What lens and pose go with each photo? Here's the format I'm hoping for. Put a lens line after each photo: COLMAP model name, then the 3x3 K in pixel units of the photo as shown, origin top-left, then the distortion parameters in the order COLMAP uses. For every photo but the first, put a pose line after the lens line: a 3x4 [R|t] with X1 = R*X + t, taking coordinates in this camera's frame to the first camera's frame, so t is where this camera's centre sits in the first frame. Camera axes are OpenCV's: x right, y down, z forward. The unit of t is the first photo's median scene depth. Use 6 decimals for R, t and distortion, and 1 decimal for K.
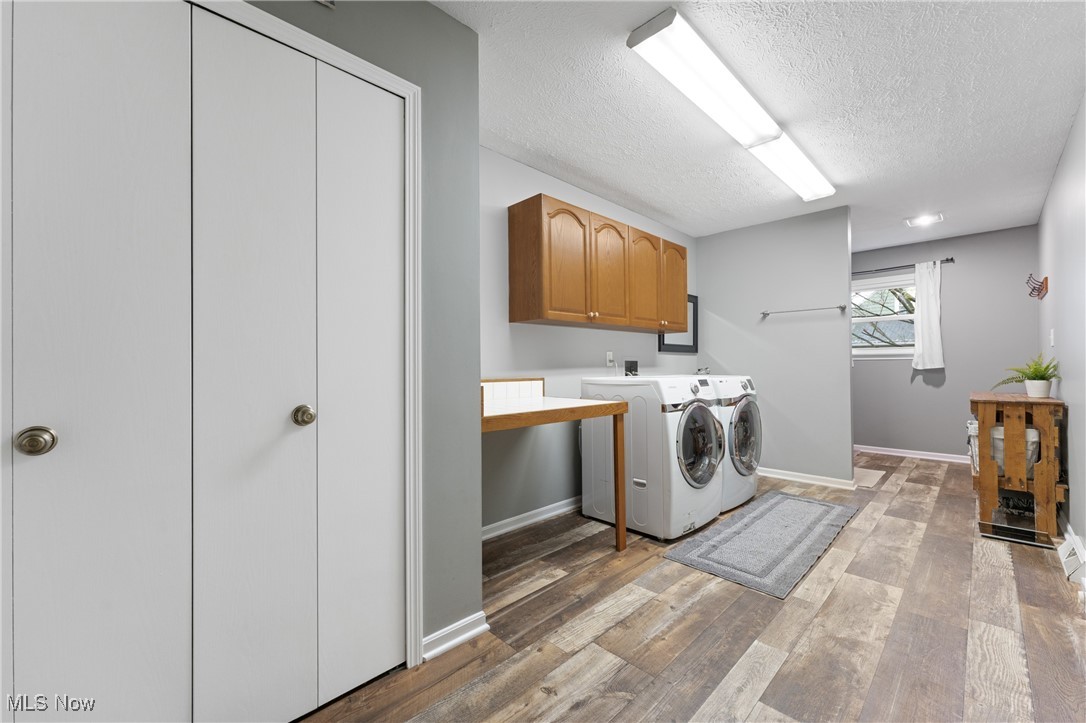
lens RADIAL K [[429.1, 0, 527.5], [0, 429.1, 364.2], [0, 0, 1]] dist [-0.000338, -0.000231]
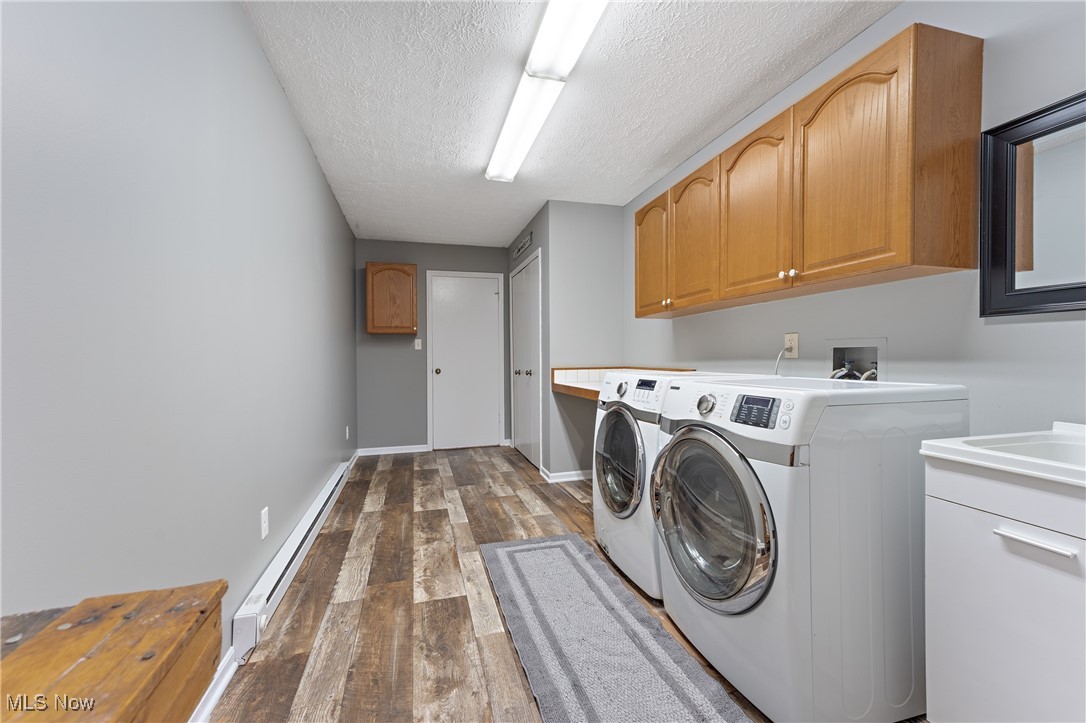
lens RADIAL K [[429.1, 0, 527.5], [0, 429.1, 364.2], [0, 0, 1]] dist [-0.000338, -0.000231]
pose [[-0.474468, 0.023727, -0.879953, 1.608544], [0.016301, 0.999702, 0.018166, -0.005837], [0.880122, -0.005725, -0.474713, 1.705977]]
